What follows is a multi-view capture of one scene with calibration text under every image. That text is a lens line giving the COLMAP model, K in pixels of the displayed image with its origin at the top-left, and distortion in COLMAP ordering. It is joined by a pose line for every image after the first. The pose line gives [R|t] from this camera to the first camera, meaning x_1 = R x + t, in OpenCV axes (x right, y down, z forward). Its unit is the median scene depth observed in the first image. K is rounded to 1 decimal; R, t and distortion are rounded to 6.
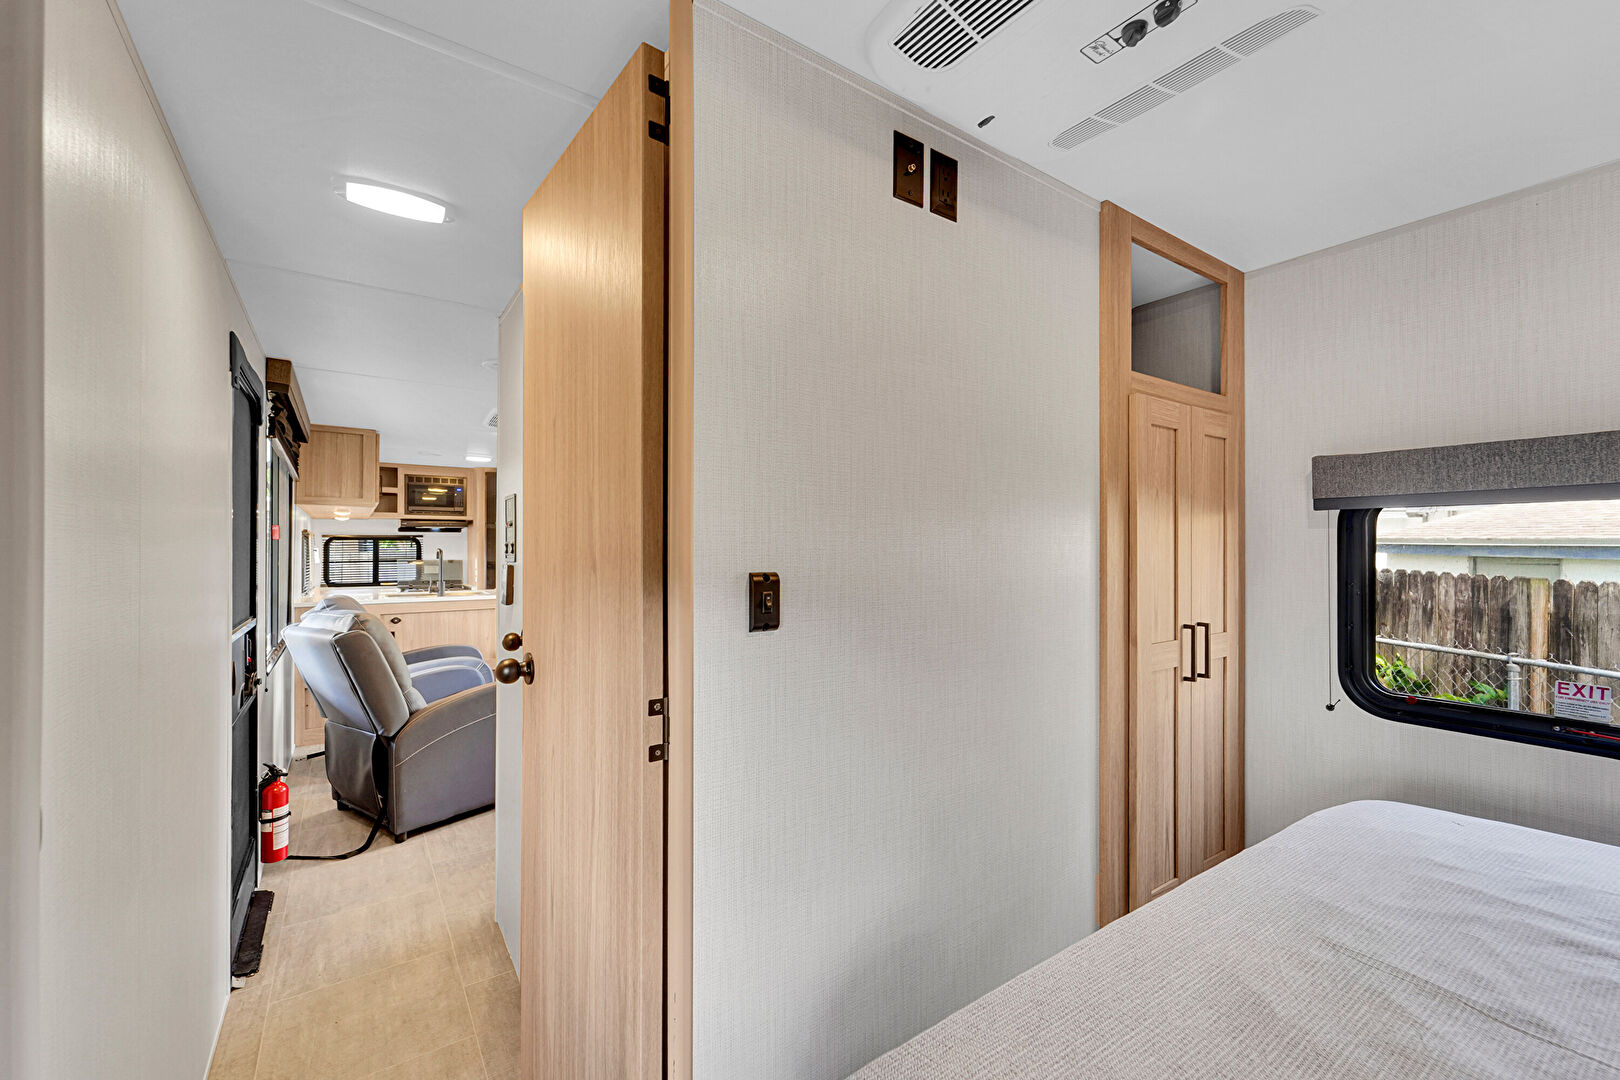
lens RADIAL K [[665.3, 0, 793.2], [0, 665.3, 541.0], [0, 0, 1]] dist [0.001688, -0.000093]
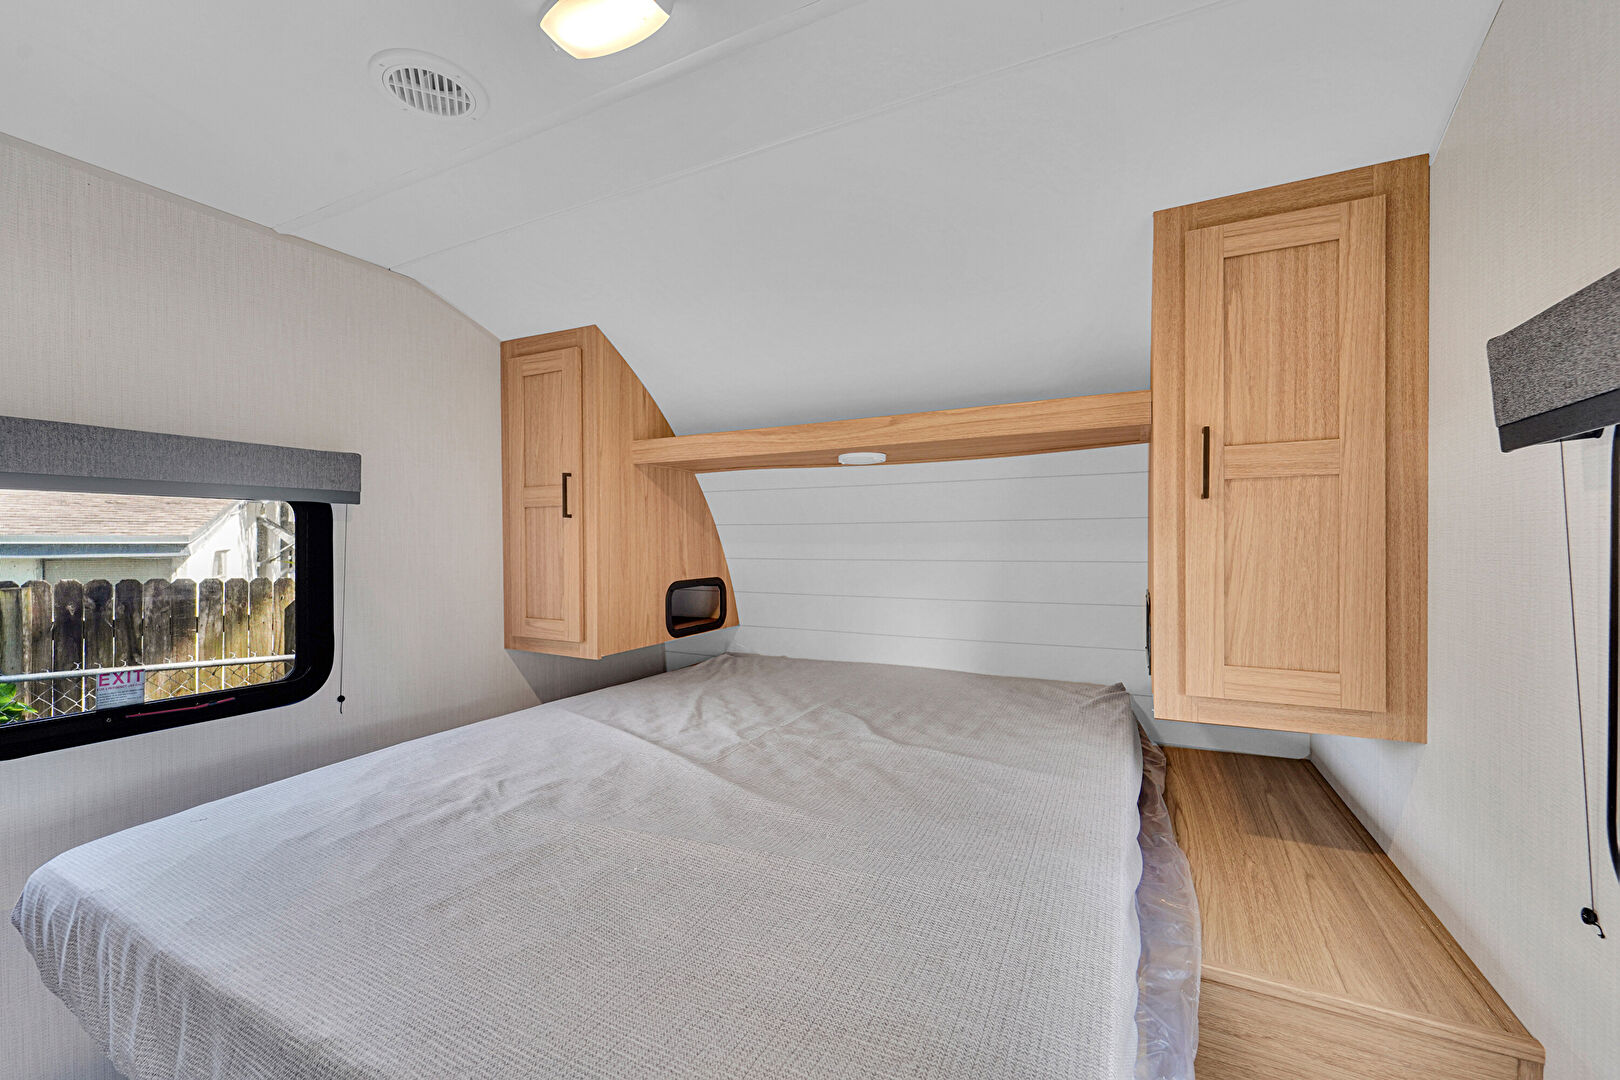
lens RADIAL K [[665.3, 0, 804.2], [0, 665.3, 542.1], [0, 0, 1]] dist [0.001688, -0.000093]
pose [[-0.482496, -0.005169, 0.875883, -0.336425], [-0.004528, 0.999984, 0.003407, 0.008692], [-0.875887, -0.002322, -0.482511, 0.806908]]
